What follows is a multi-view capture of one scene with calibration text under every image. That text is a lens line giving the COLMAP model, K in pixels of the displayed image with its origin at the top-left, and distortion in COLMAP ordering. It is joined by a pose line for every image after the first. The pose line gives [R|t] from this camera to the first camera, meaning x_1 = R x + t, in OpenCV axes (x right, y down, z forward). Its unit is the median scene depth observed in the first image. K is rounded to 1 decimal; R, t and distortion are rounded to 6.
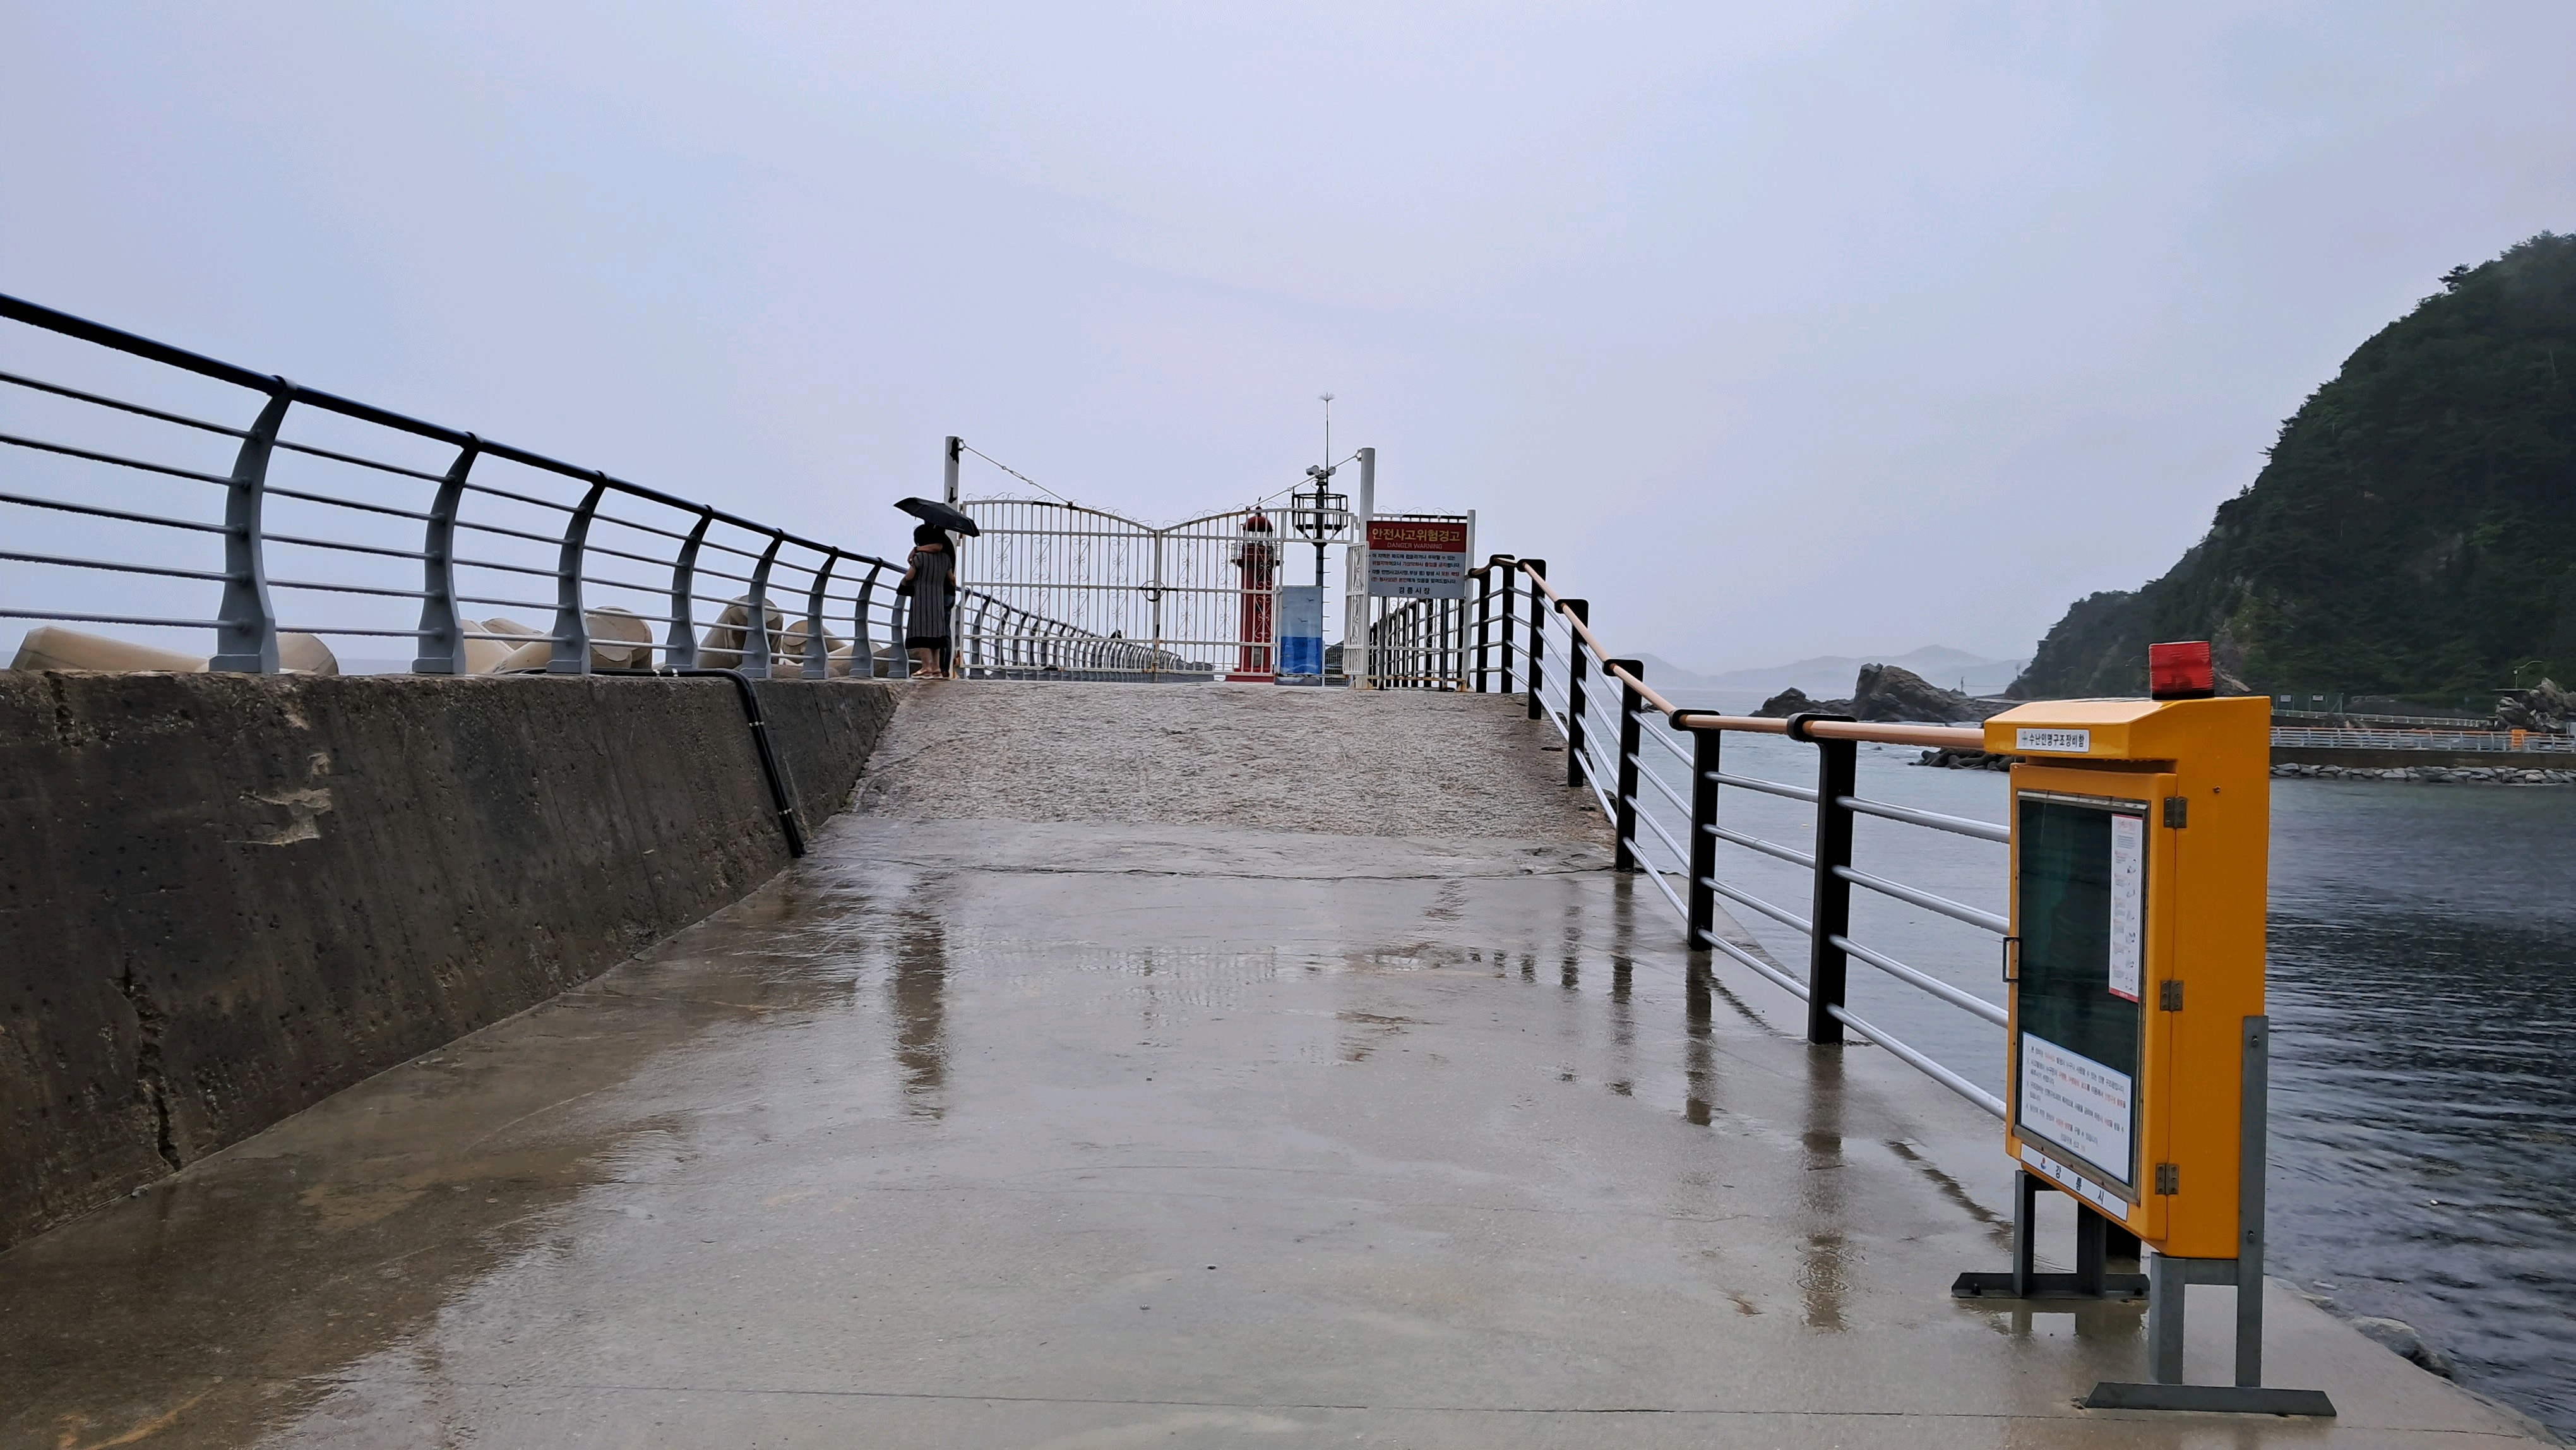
lens RADIAL K [[1946.0, 0, 1260.4], [0, 1946.0, 688.1], [0, 0, 1]] dist [0.007264, -0.015208]
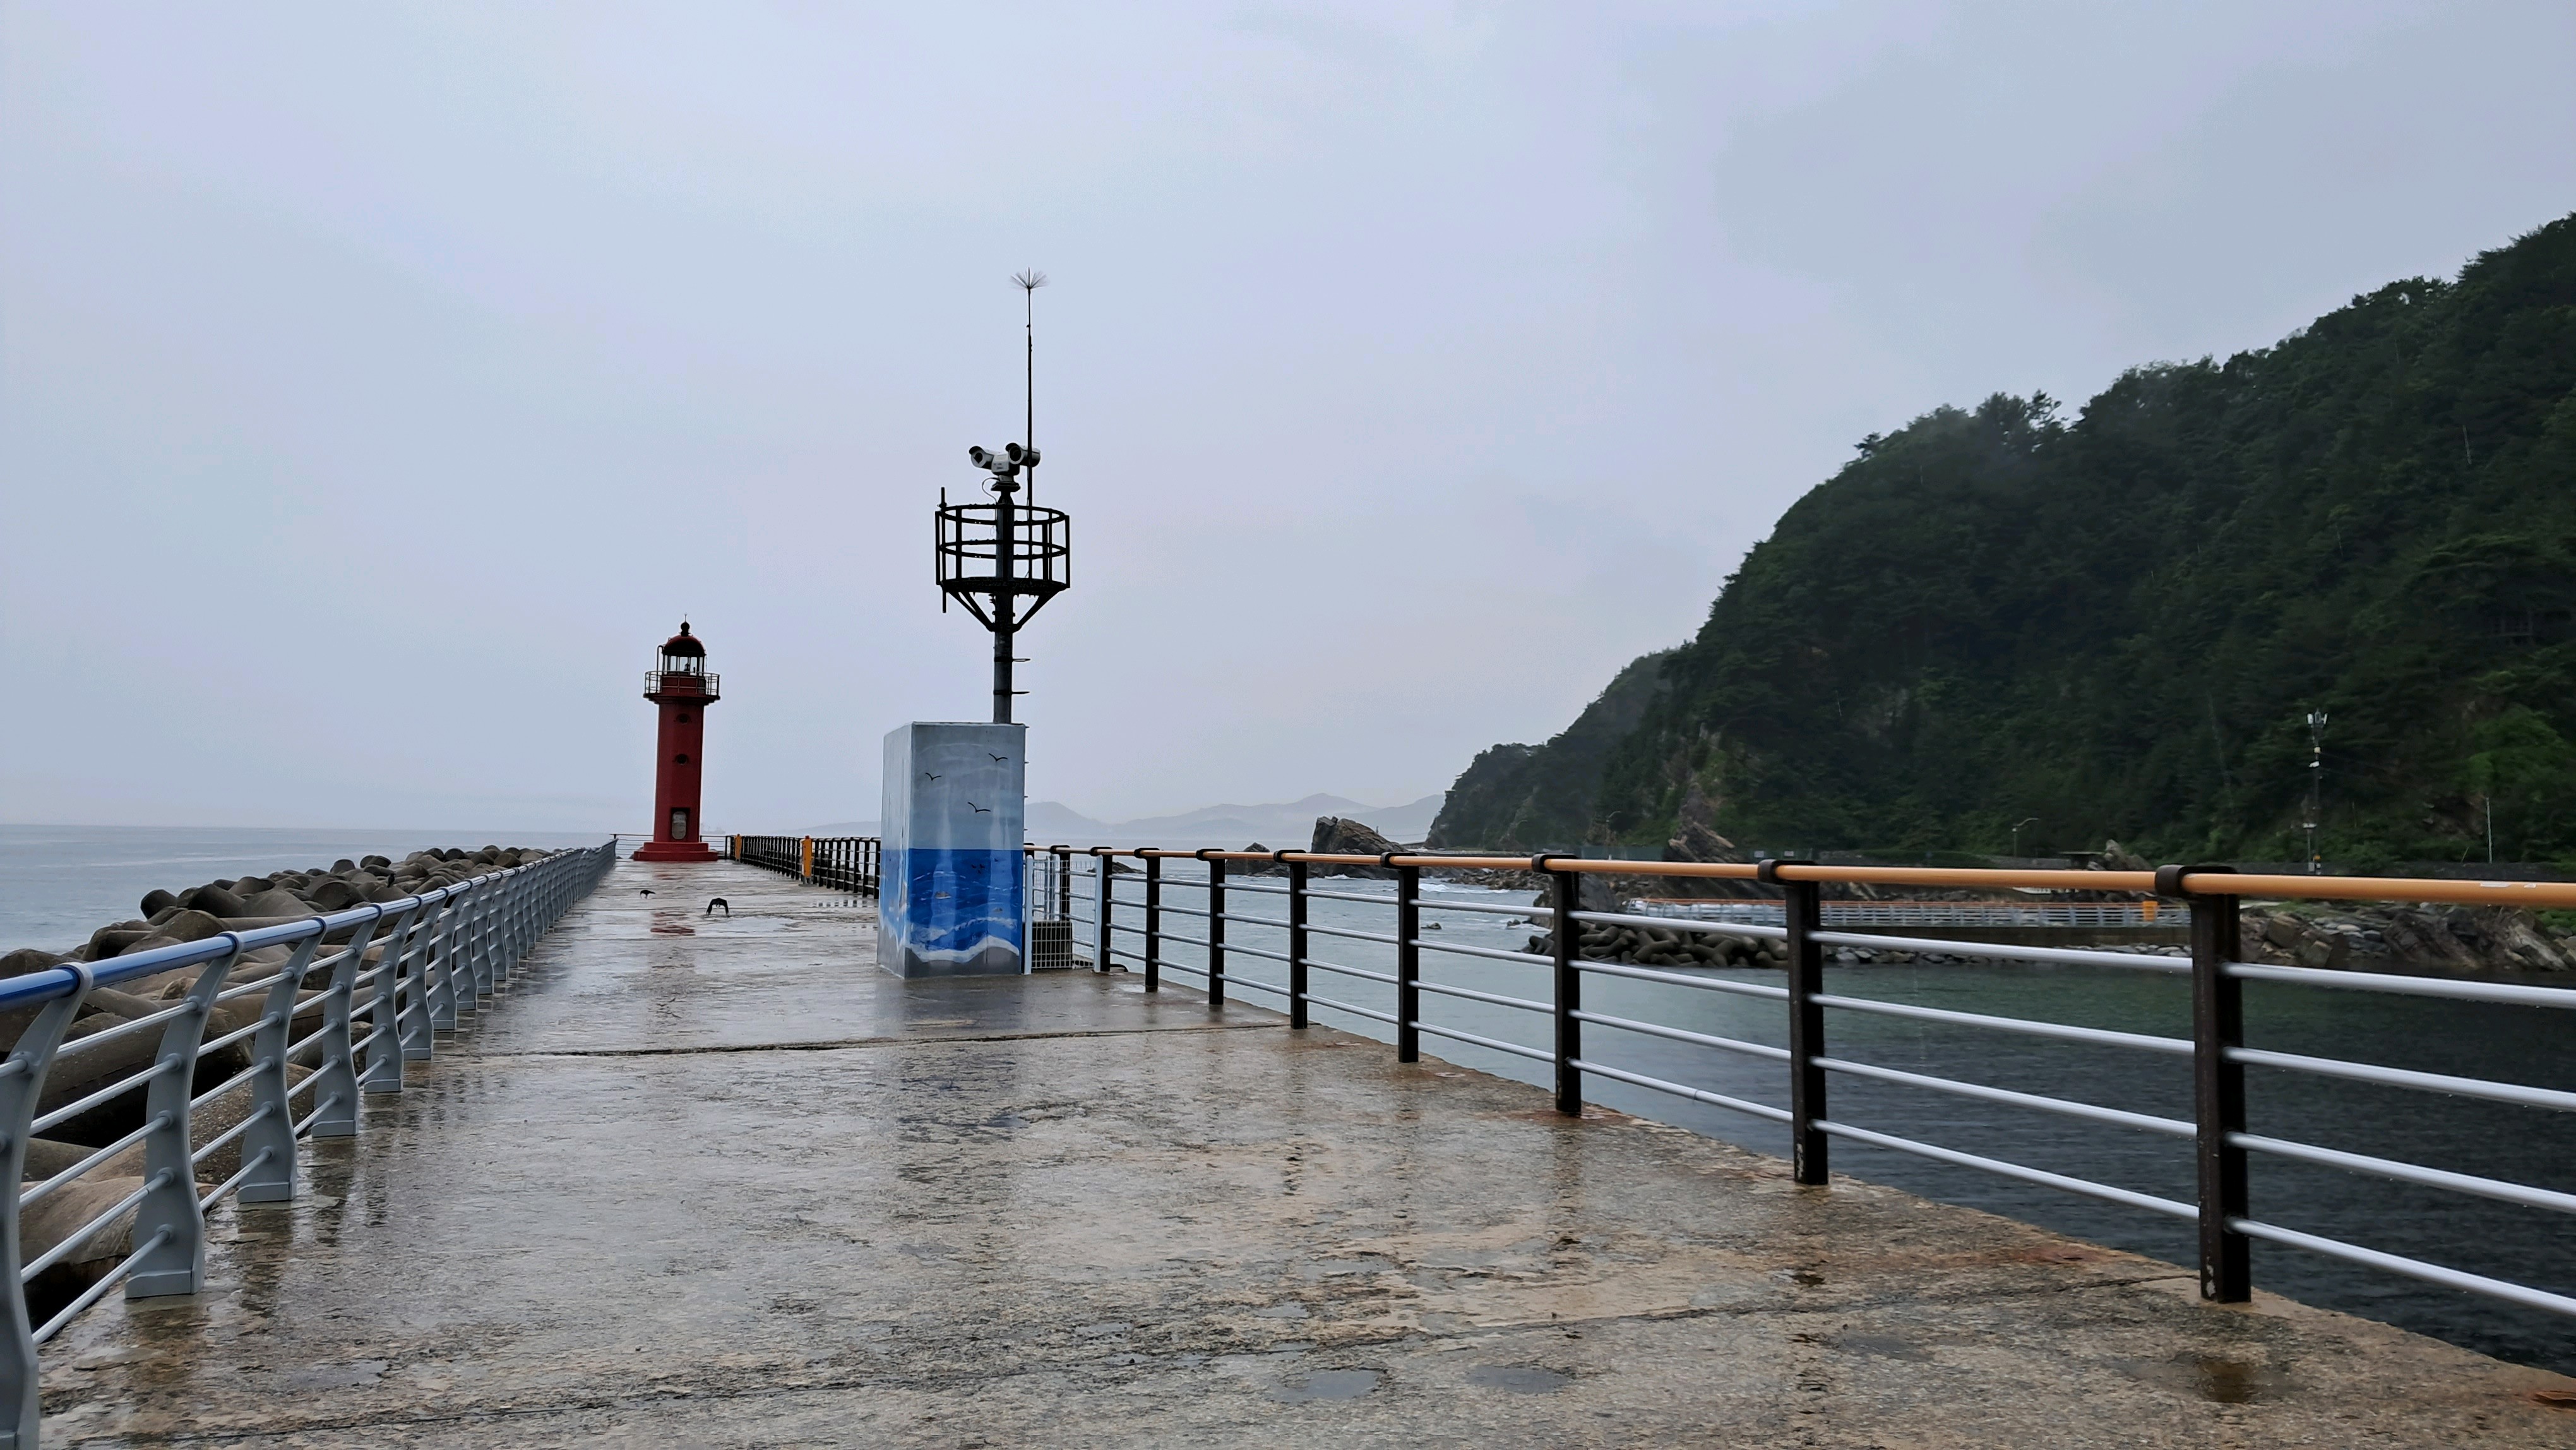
lens RADIAL K [[1946.0, 0, 1293.3], [0, 1946.0, 714.0], [0, 0, 1]] dist [0.007264, -0.015208]
pose [[0.947217, 0.011369, 0.320392, -0.011038], [0.008860, 0.998061, -0.061611, -0.007017], [-0.320471, 0.061198, 0.945279, 0.143272]]
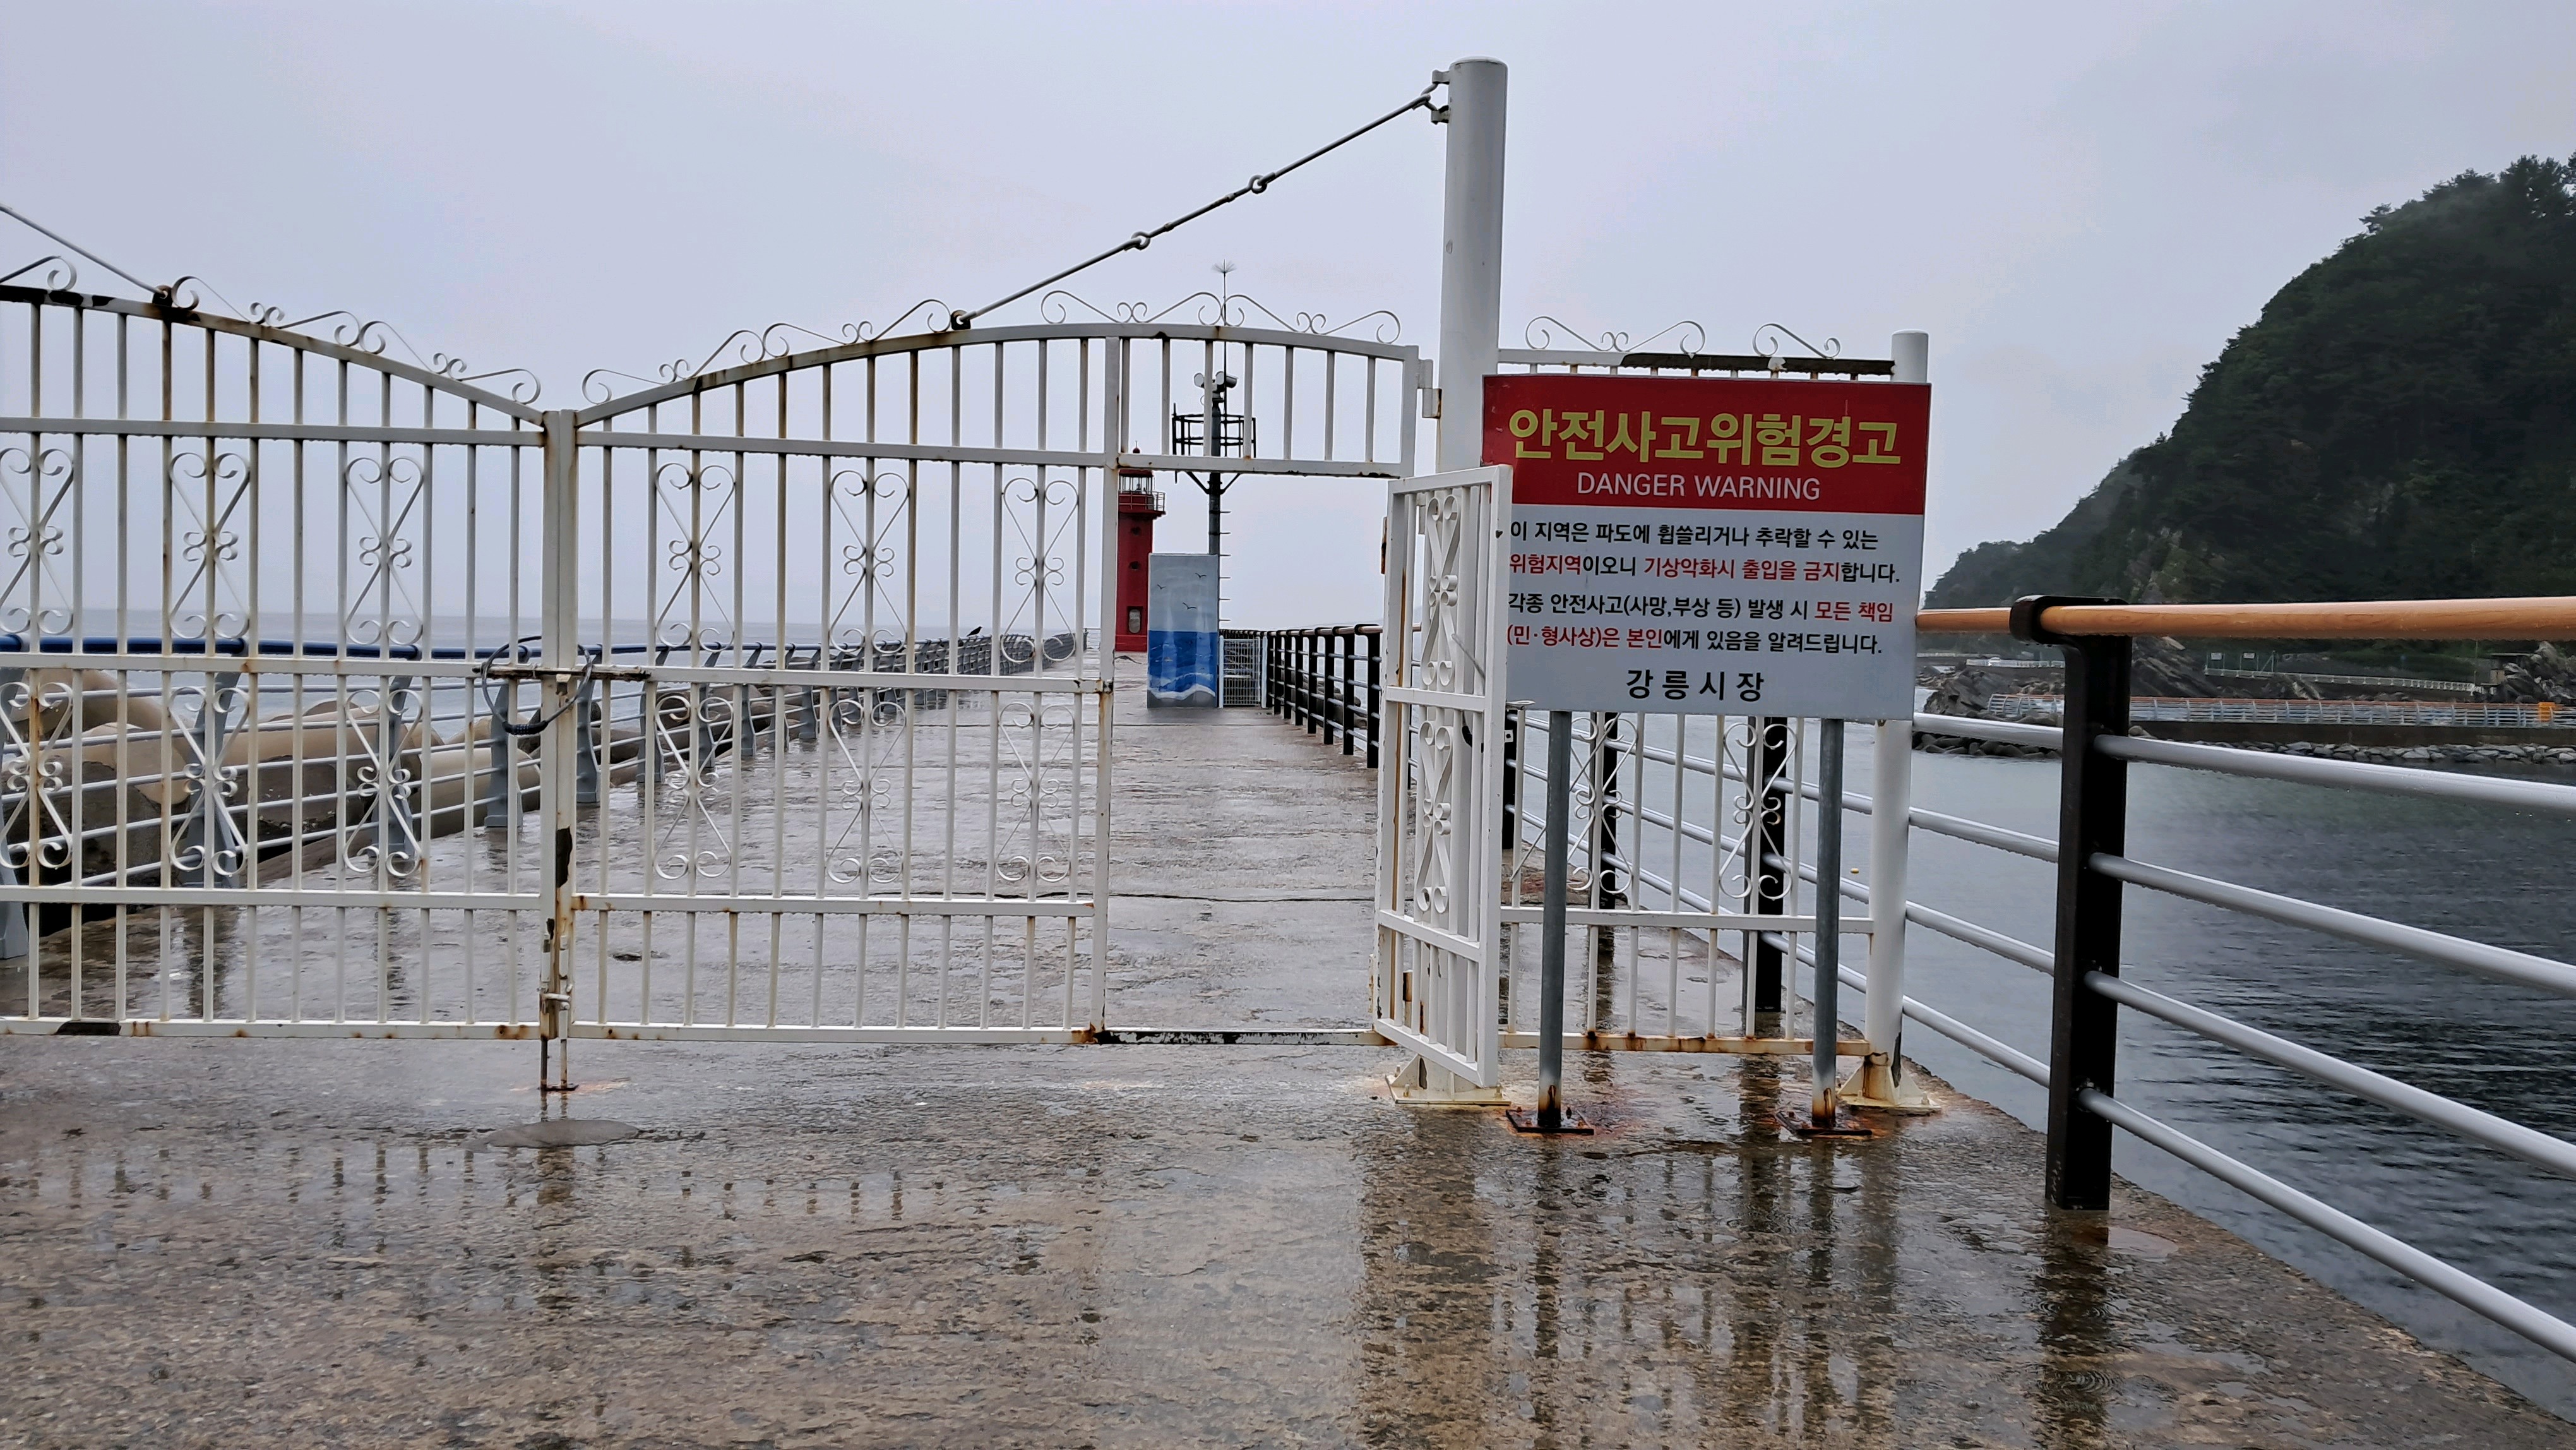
lens RADIAL K [[1946.0, 0, 1302.9], [0, 1946.0, 706.1], [0, 0, 1]] dist [0.007264, -0.015208]
pose [[0.996686, -0.006971, 0.081041, 0.001541], [0.004125, 0.999370, 0.035237, -0.005882], [-0.081236, -0.034786, 0.996088, 0.081831]]
